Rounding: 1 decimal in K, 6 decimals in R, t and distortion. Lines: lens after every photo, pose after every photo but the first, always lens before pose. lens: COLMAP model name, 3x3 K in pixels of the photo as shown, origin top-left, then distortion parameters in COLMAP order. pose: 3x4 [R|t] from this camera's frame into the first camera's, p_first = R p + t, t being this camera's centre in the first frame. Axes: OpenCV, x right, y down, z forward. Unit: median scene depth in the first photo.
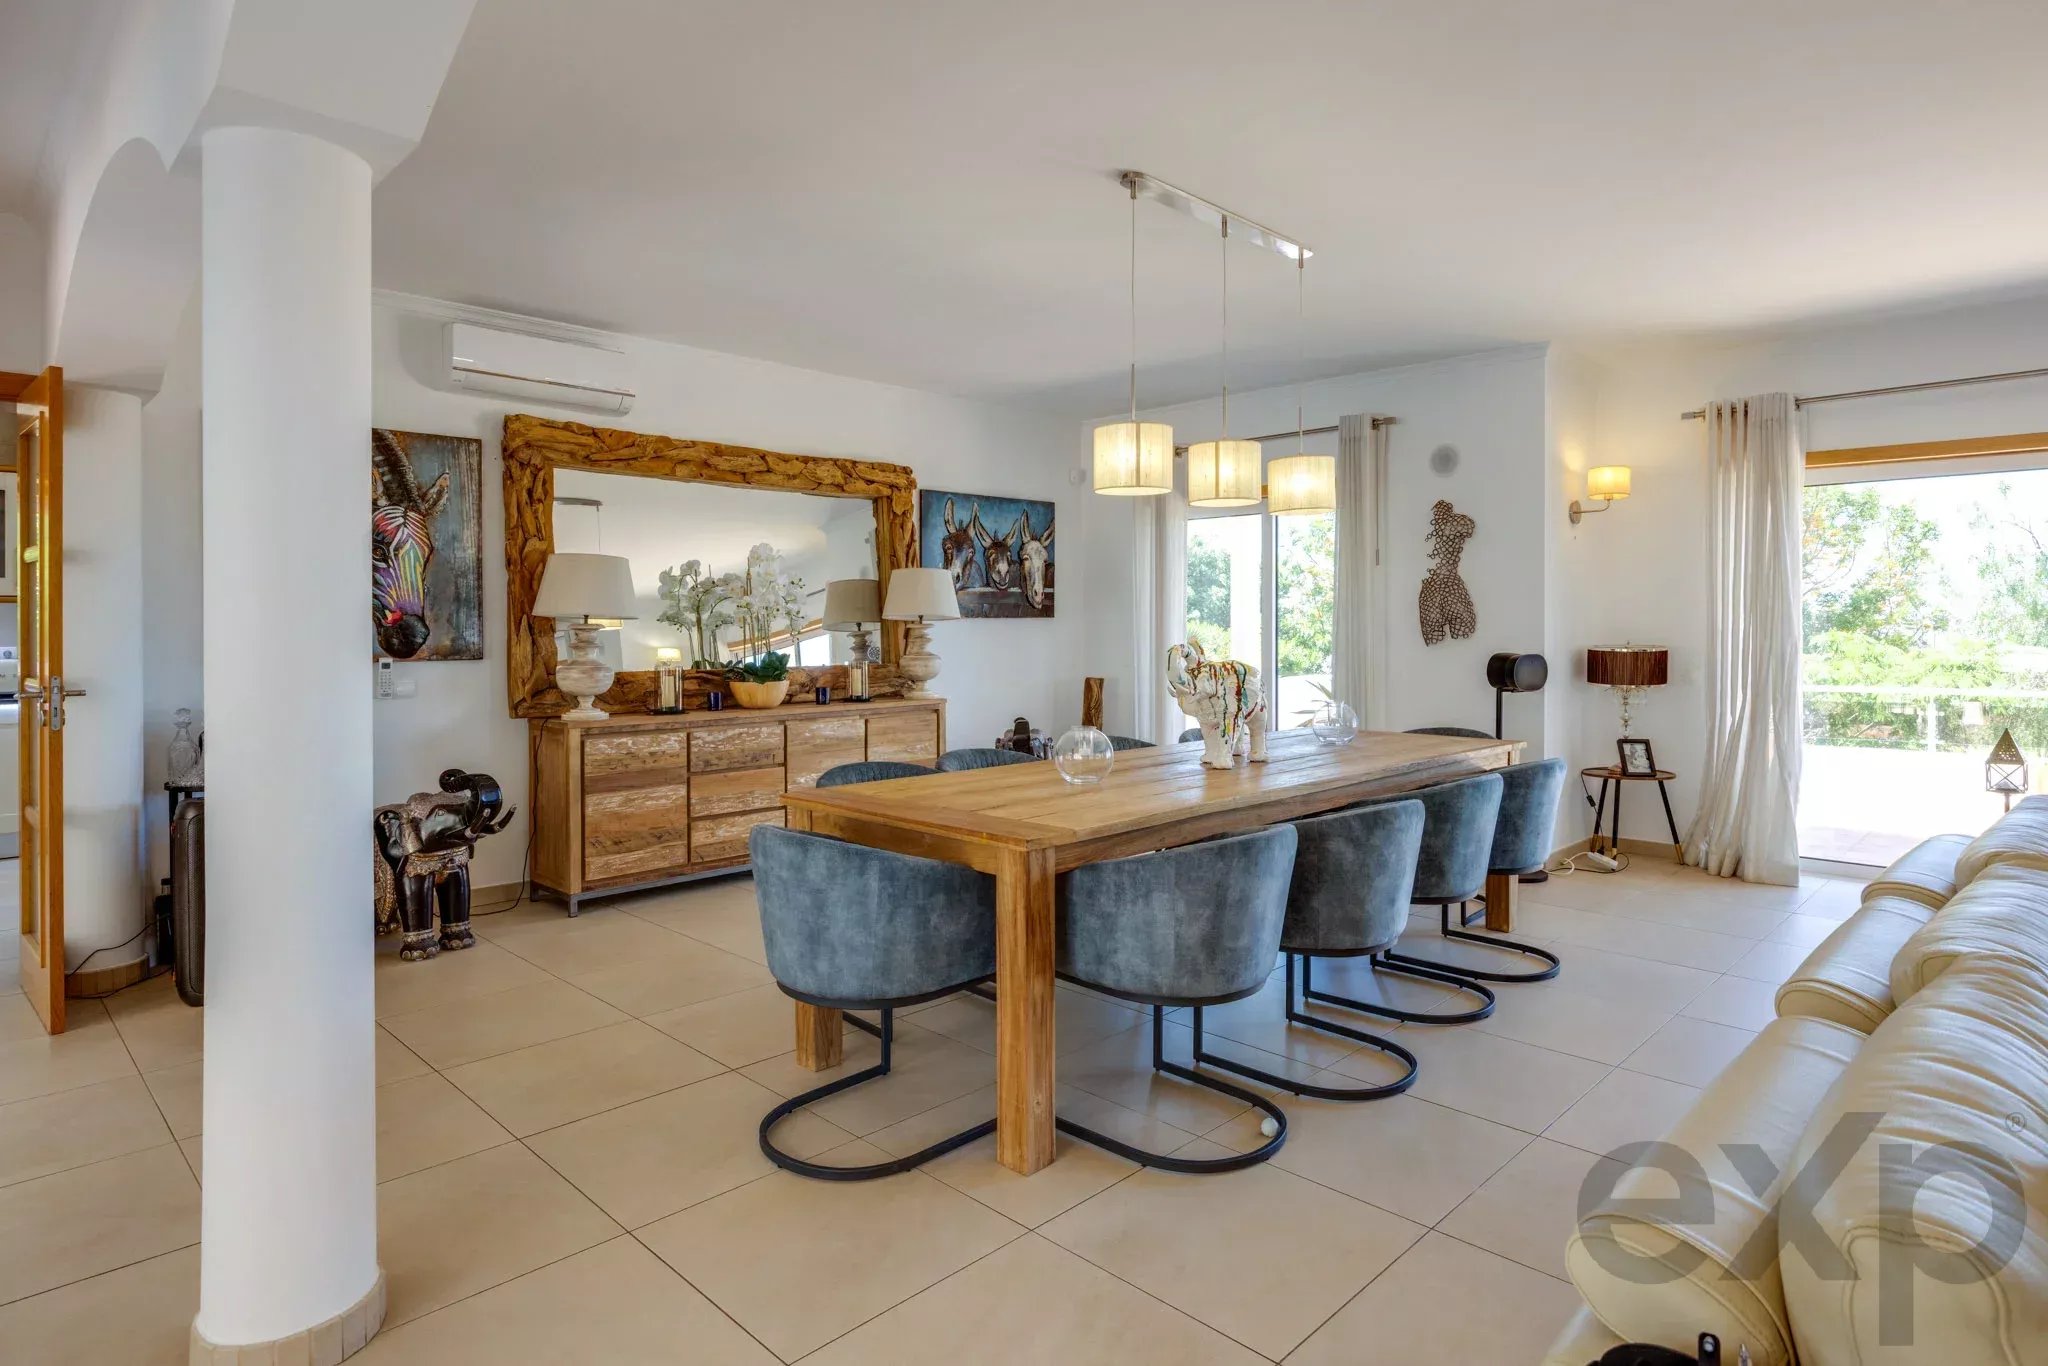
lens RADIAL K [[1122.4, 0, 1020.9], [0, 1122.4, 630.2], [0, 0, 1]] dist [-0.001168, -0.000522]
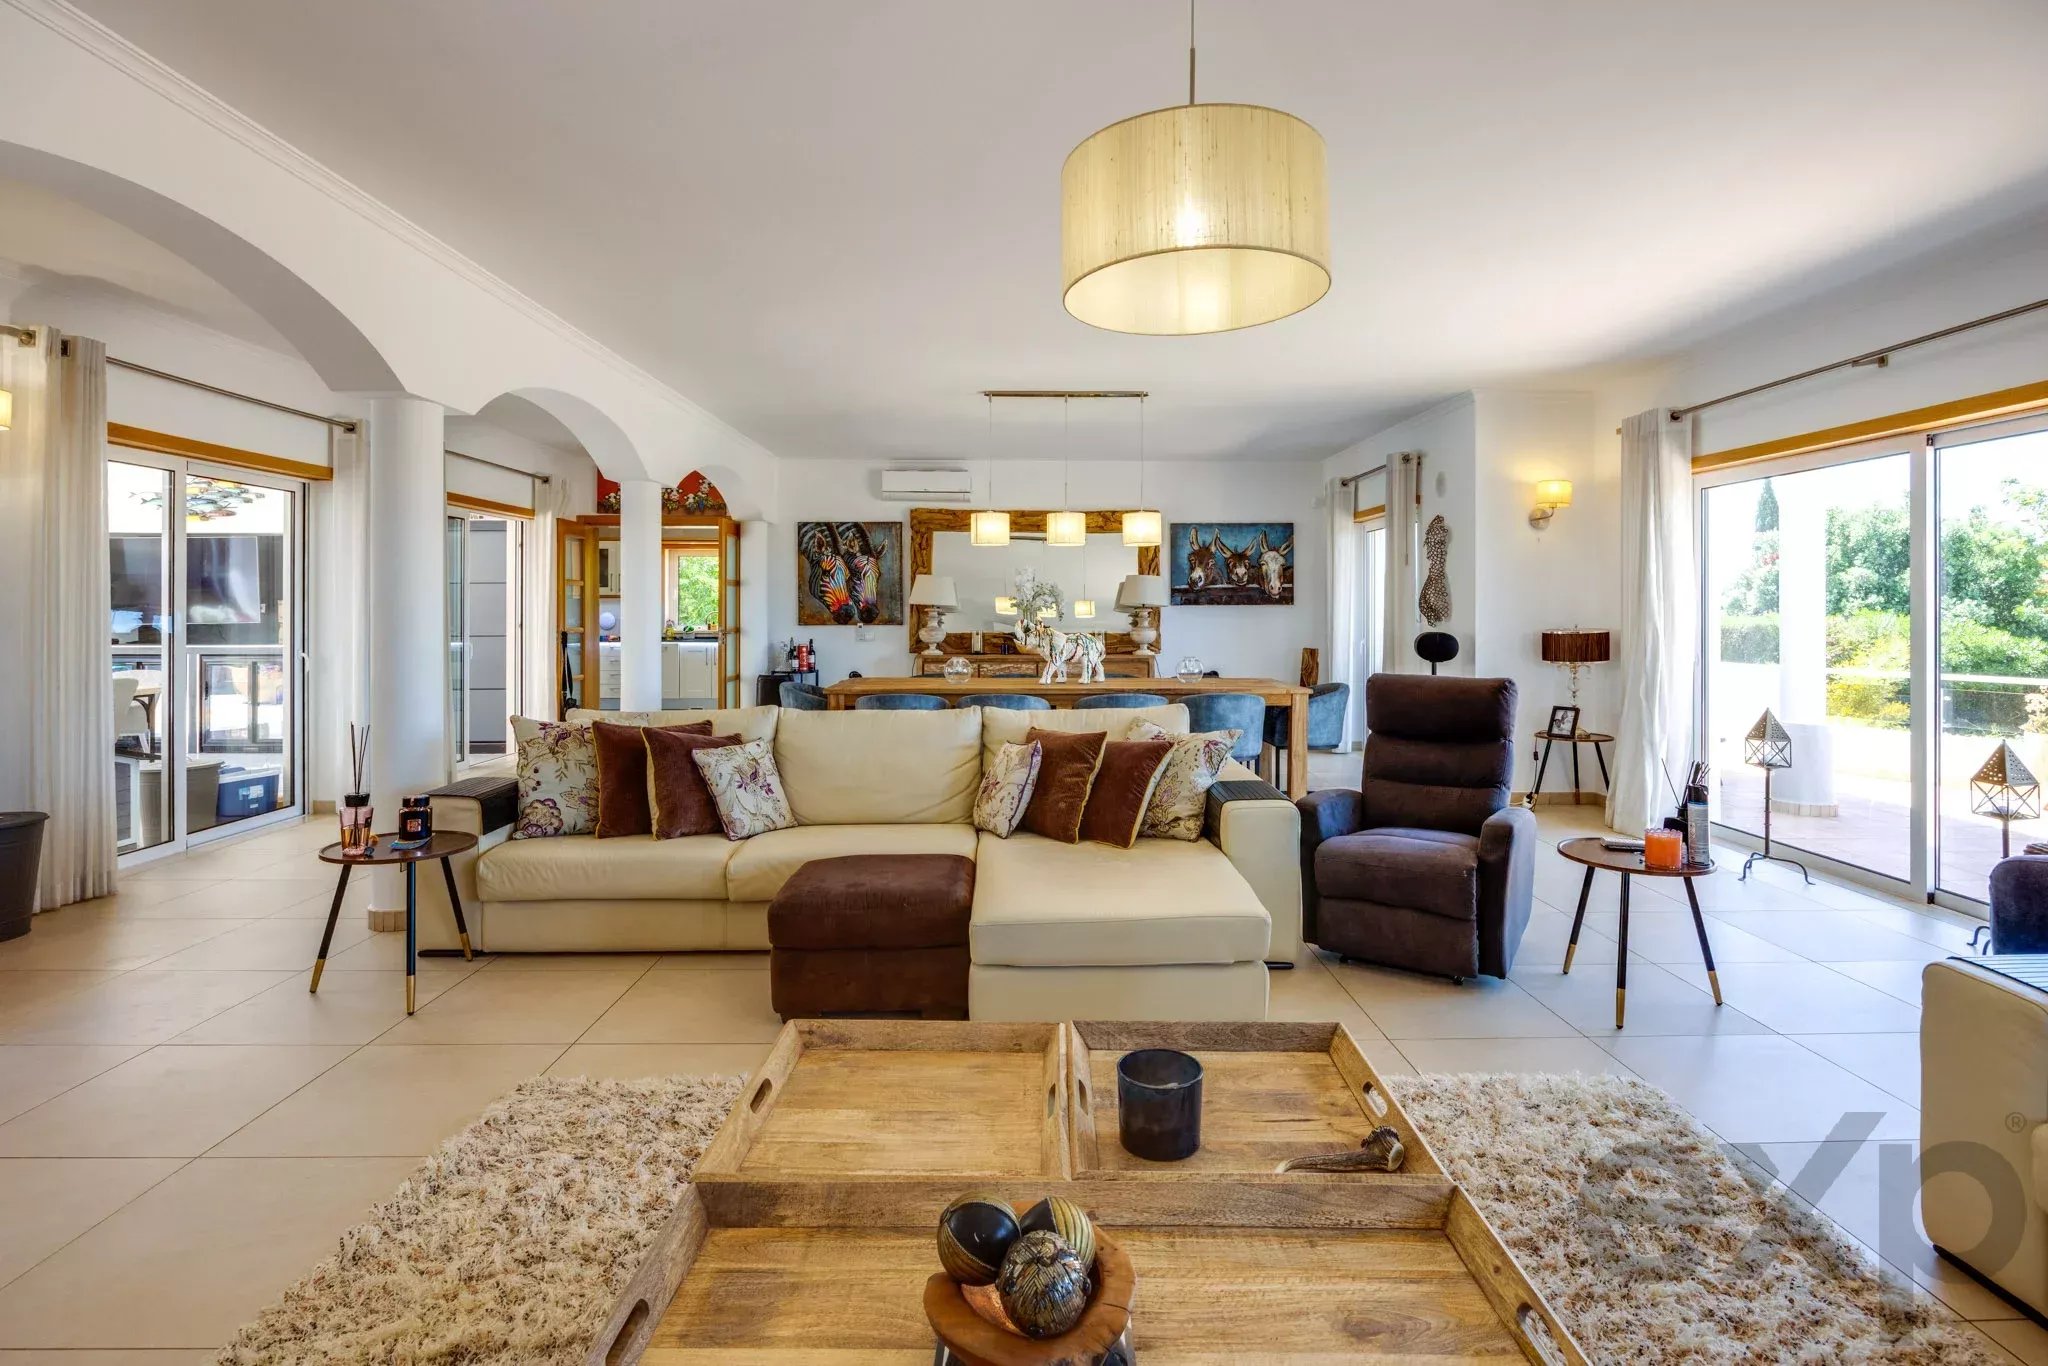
lens RADIAL K [[992.8, 0, 1045.2], [0, 992.8, 608.6], [0, 0, 1]] dist [-0.002105, -0.000443]
pose [[0.723517, 0.002476, -0.690302, 0.875929], [-0.006264, 0.999976, -0.002979, -0.001022], [0.690278, 0.006480, 0.723515, -0.150704]]
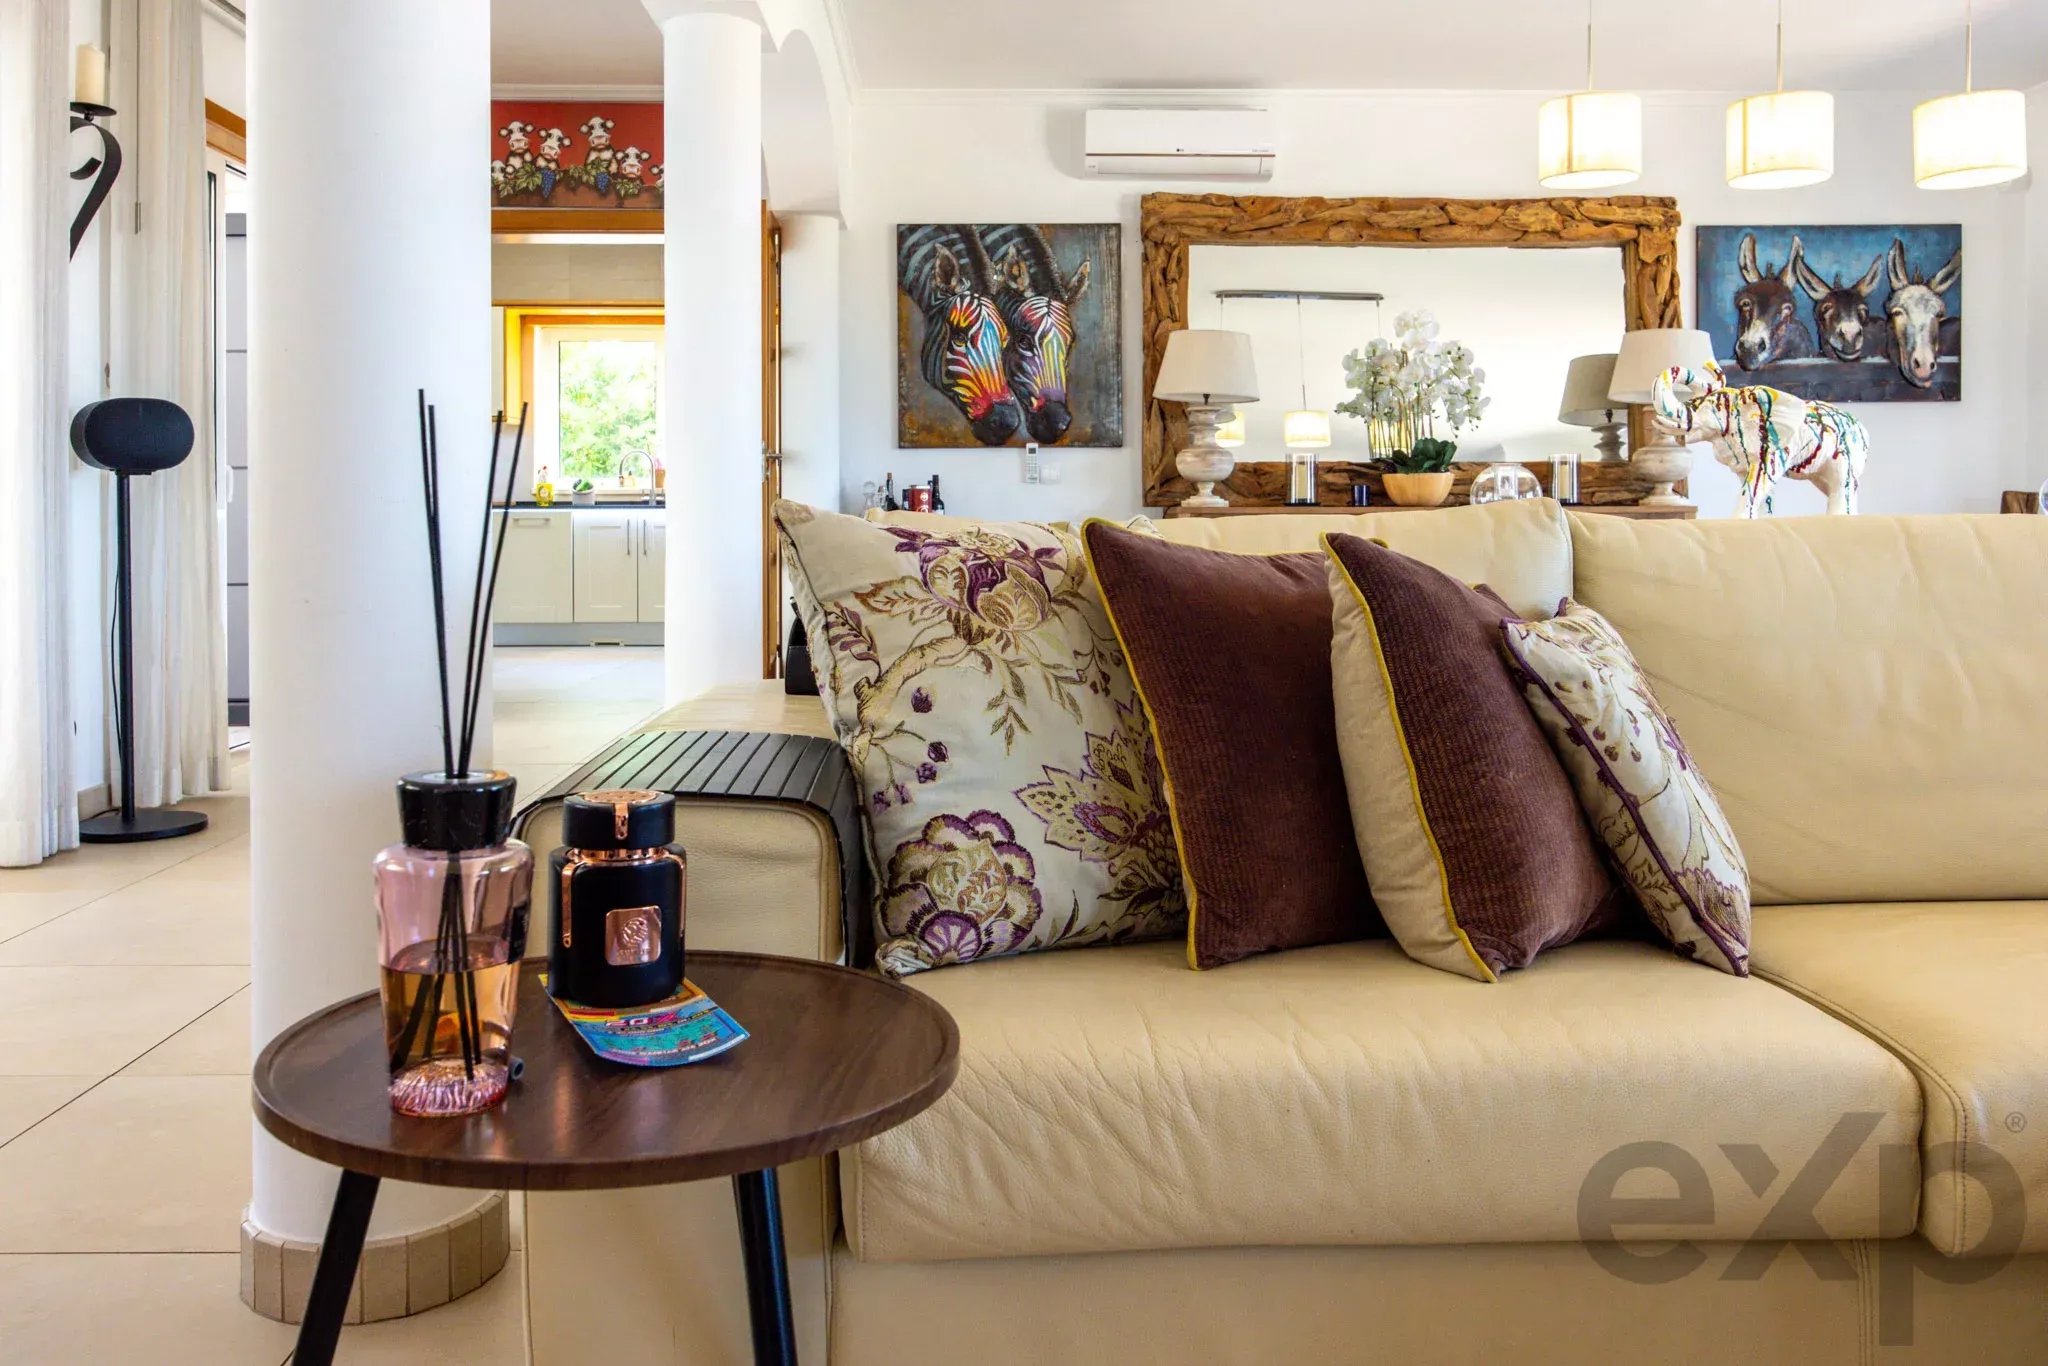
lens RADIAL K [[1648.6, 0, 1005.5], [0, 1648.6, 513.7], [0, 0, 1]] dist [0.003510, 0.000816]
pose [[0.724330, 0.000673, -0.689453, 0.381360], [-0.002147, 0.999997, -0.001279, 0.074815], [0.689450, 0.002407, 0.724329, -0.100419]]
